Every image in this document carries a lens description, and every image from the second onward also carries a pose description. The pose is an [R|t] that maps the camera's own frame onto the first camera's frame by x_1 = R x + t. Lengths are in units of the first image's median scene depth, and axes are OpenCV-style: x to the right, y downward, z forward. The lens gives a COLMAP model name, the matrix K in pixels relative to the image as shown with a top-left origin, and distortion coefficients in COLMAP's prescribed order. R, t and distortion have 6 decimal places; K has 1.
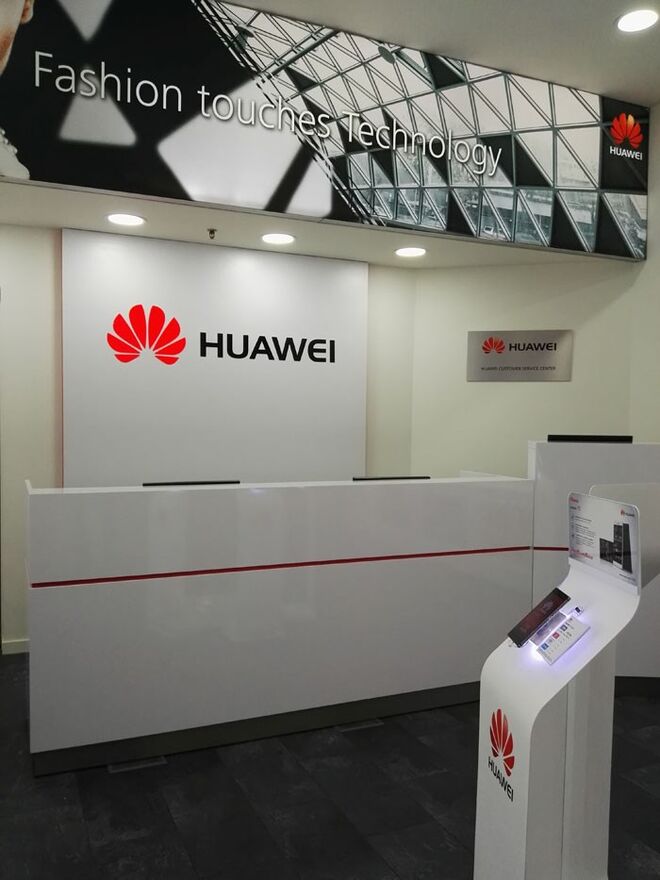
lens RADIAL K [[742.5, 0, 330.3], [0, 742.5, 442.4], [0, 0, 1]] dist [0.023304, -0.046360]
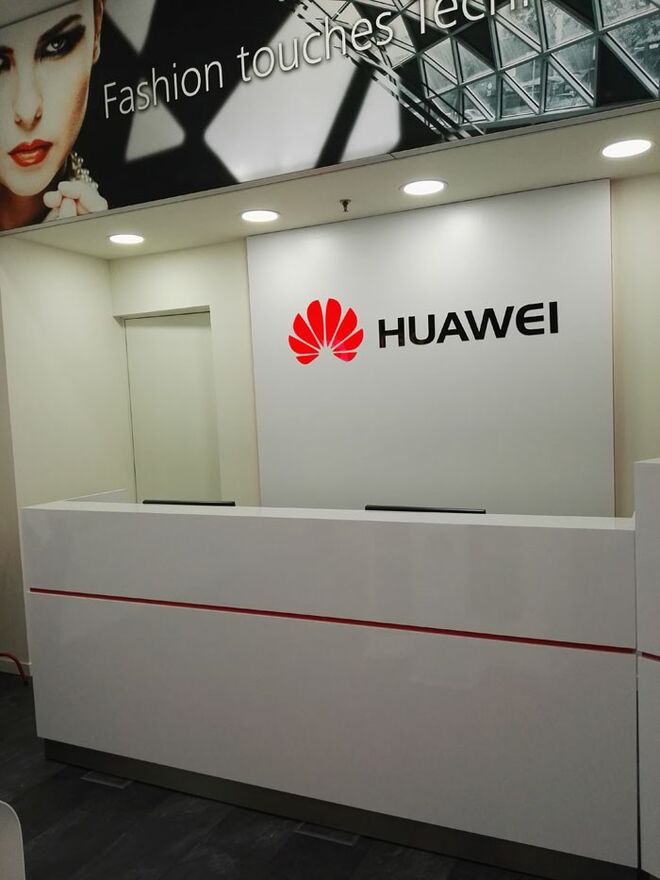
lens RADIAL K [[742.5, 0, 328.4], [0, 742.5, 463.0], [0, 0, 1]] dist [0.023304, -0.046360]
pose [[0.650824, 0.014289, -0.759094, 0.464313], [0.027876, 0.998699, 0.042699, -0.020206], [0.758717, -0.048950, 0.649579, 0.396842]]
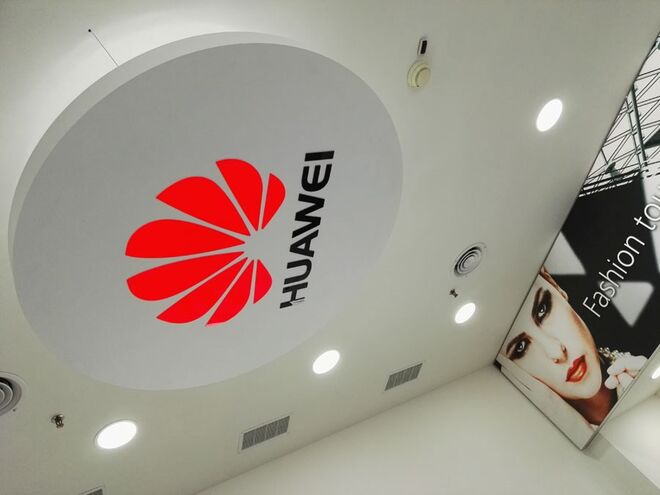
lens RADIAL K [[556.9, 0, 340.3], [0, 556.9, 267.8], [0, 0, 1]] dist [0.023304, -0.046360]
pose [[-0.185874, -0.635071, -0.749757, 0.512095], [0.501214, 0.595031, -0.628270, -0.048771], [0.845124, -0.492568, 0.207706, 0.246052]]
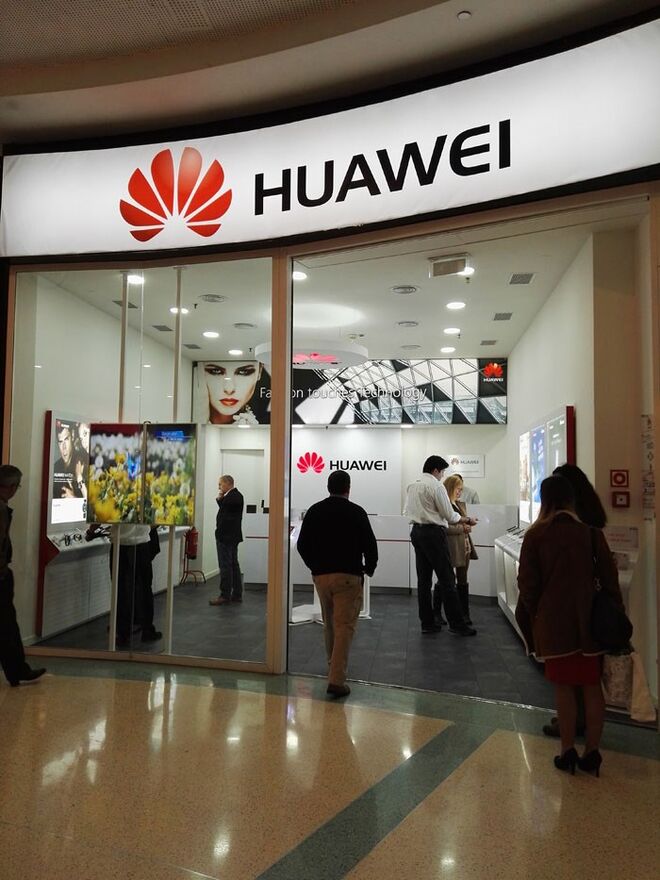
lens RADIAL K [[742.5, 0, 329.0], [0, 742.5, 438.8], [0, 0, 1]] dist [0.023304, -0.046360]
pose [[0.855281, -0.031897, -0.517182, 1.248785], [-0.016999, 0.995839, -0.089530, 0.012956], [0.517886, 0.085365, 0.851180, -1.329648]]
